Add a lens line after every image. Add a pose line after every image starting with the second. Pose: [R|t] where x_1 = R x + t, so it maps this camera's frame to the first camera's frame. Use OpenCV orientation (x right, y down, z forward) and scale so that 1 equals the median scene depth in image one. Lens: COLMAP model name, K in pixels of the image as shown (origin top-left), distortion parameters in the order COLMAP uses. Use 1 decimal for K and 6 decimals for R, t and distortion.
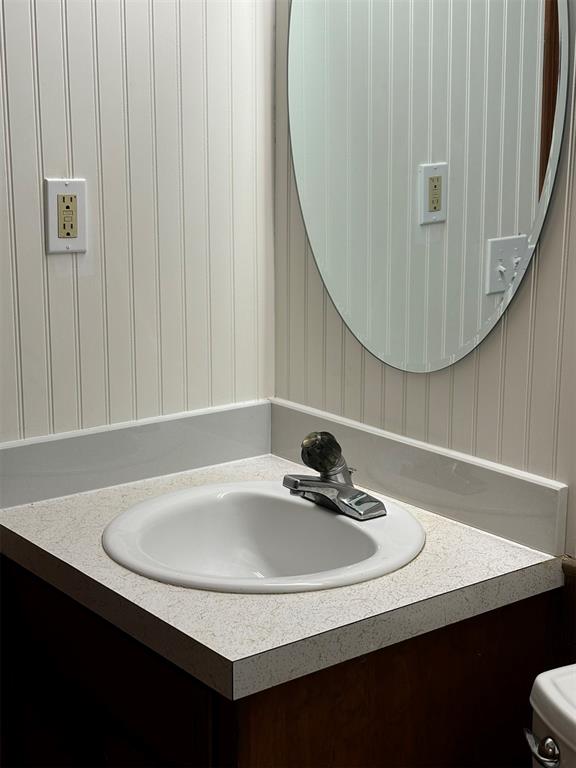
lens RADIAL K [[1214.5, 0, 288.0], [0, 1214.5, 384.0], [0, 0, 1]] dist [0.193249, -0.649850]
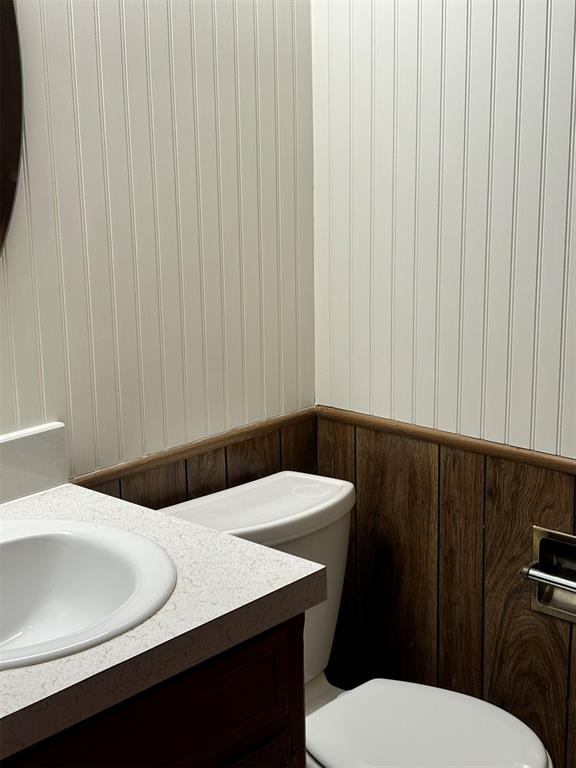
lens RADIAL K [[1214.5, 0, 288.0], [0, 1214.5, 384.0], [0, 0, 1]] dist [0.193249, -0.649850]
pose [[-0.169982, -0.240237, 0.955716, -0.902360], [0.234799, 0.932025, 0.276043, -0.217831], [-0.957066, 0.271323, -0.102020, 0.889448]]
